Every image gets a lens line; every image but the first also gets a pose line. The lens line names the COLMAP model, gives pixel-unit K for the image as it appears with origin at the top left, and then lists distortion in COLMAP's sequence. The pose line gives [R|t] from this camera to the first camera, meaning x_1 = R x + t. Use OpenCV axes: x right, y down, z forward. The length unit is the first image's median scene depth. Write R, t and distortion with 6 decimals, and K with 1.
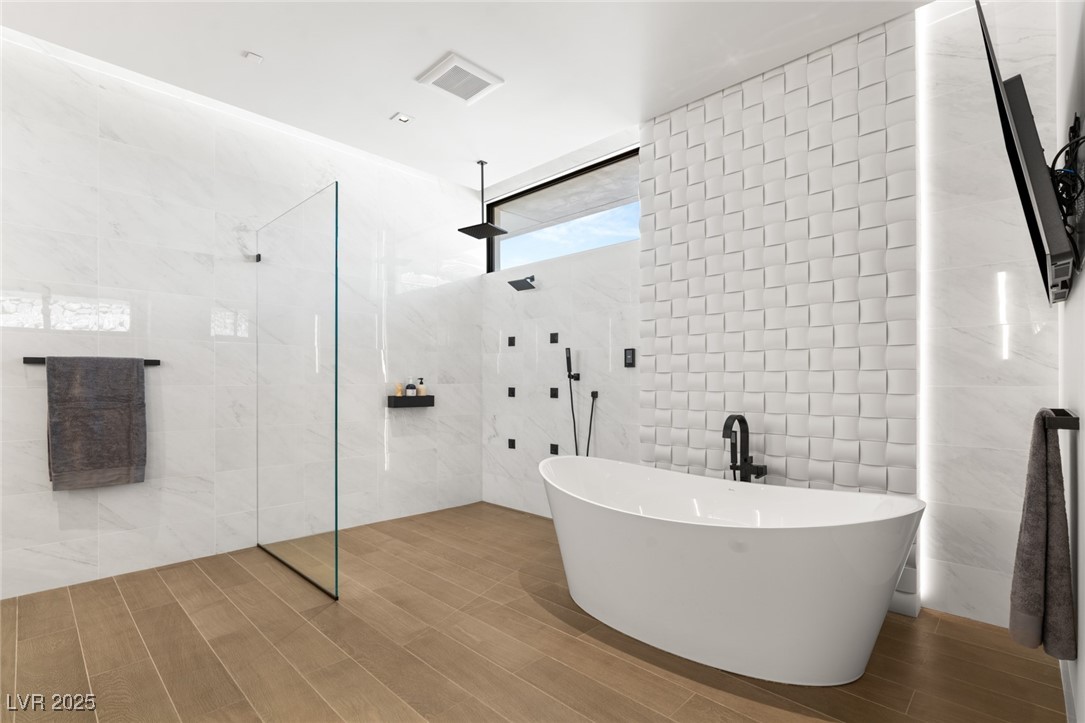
lens RADIAL K [[517.1, 0, 543.5], [0, 517.1, 377.9], [0, 0, 1]] dist [-0.000967, 0.000401]
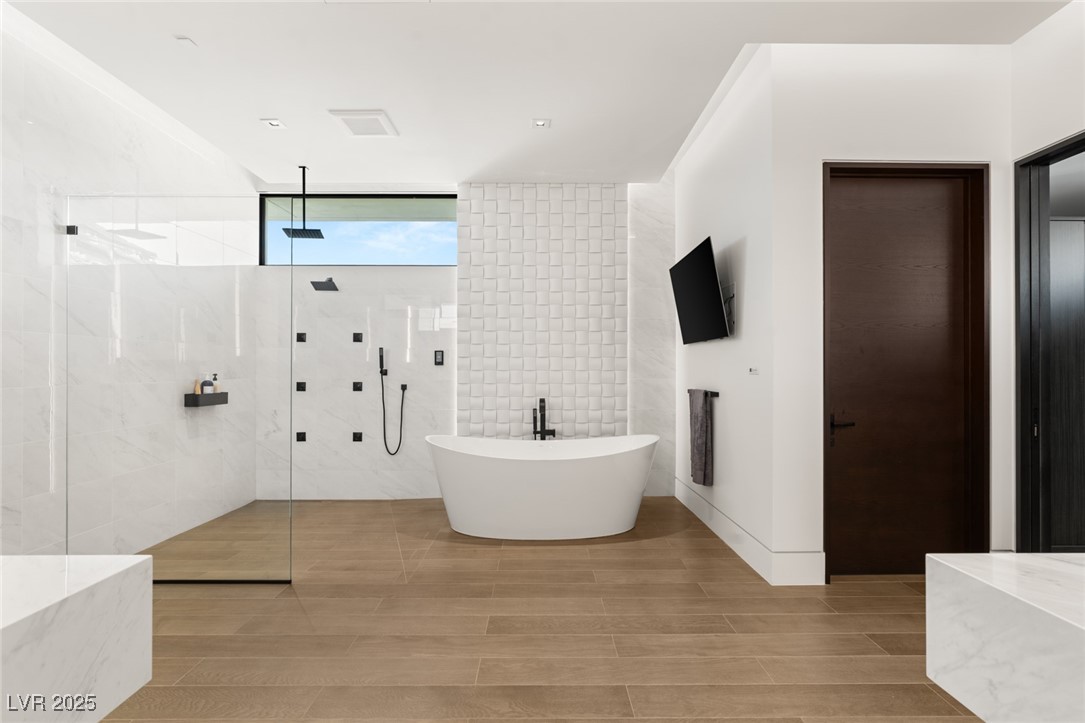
lens RADIAL K [[547.4, 0, 542.5], [0, 547.4, 361.5], [0, 0, 1]] dist [0.001712, 0.000948]
pose [[0.706372, 0.009408, 0.707778, -0.621080], [-0.005309, 0.999954, -0.007993, -0.020761], [-0.707821, 0.001889, 0.706390, -0.136875]]
